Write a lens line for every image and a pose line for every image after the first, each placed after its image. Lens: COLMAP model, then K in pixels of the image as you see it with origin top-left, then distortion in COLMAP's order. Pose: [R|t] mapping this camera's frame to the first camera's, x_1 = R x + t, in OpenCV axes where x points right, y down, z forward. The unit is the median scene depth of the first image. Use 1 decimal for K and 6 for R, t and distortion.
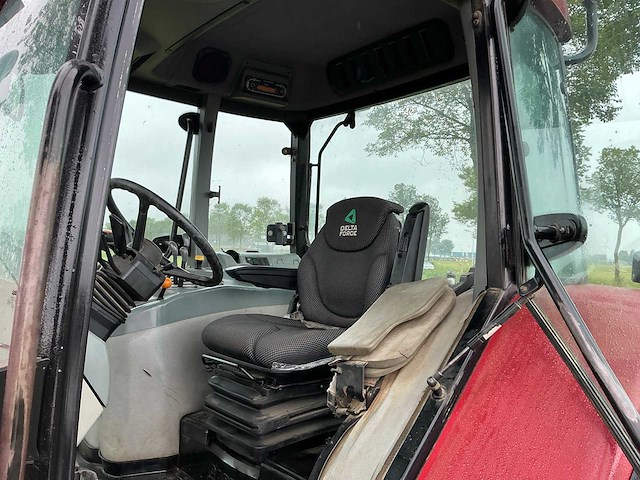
lens RADIAL K [[532.0, 0, 322.2], [0, 532.0, 238.8], [0, 0, 1]] dist [0.054322, -0.100166]
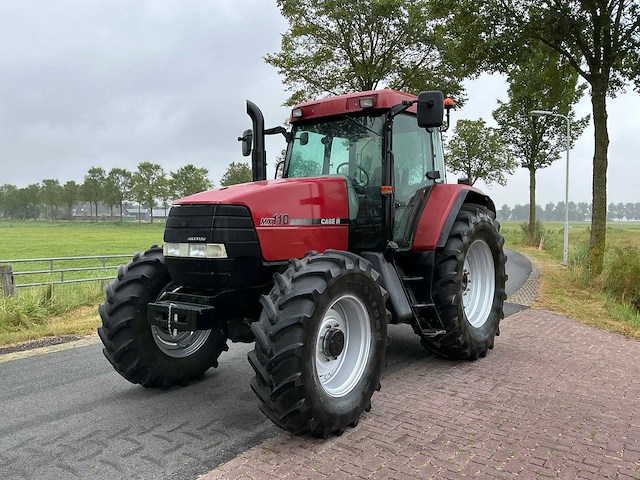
lens RADIAL K [[532.0, 0, 312.8], [0, 532.0, 235.7], [0, 0, 1]] dist [0.054322, -0.100166]
pose [[0.976321, -0.035221, 0.213438, -0.059258], [0.022098, 0.997733, 0.063562, 0.007253], [-0.215193, -0.057341, 0.974887, -0.117236]]
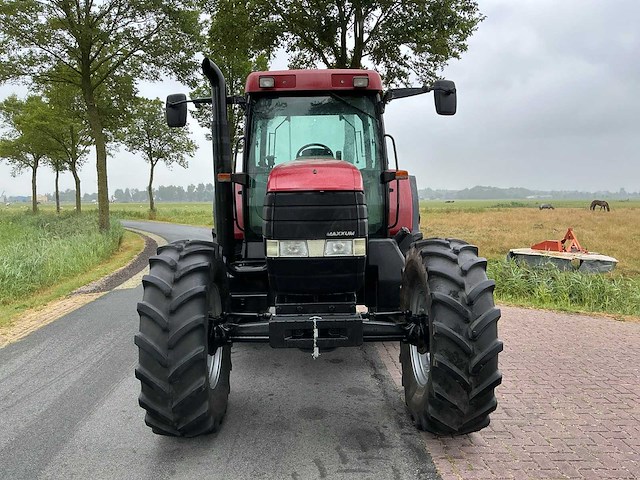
lens RADIAL K [[532.0, 0, 315.7], [0, 532.0, 242.3], [0, 0, 1]] dist [0.054322, -0.100166]
pose [[0.644484, -0.095967, 0.758571, -0.128244], [0.005760, 0.992674, 0.120690, 0.005087], [-0.764596, -0.073414, 0.640315, -0.059573]]
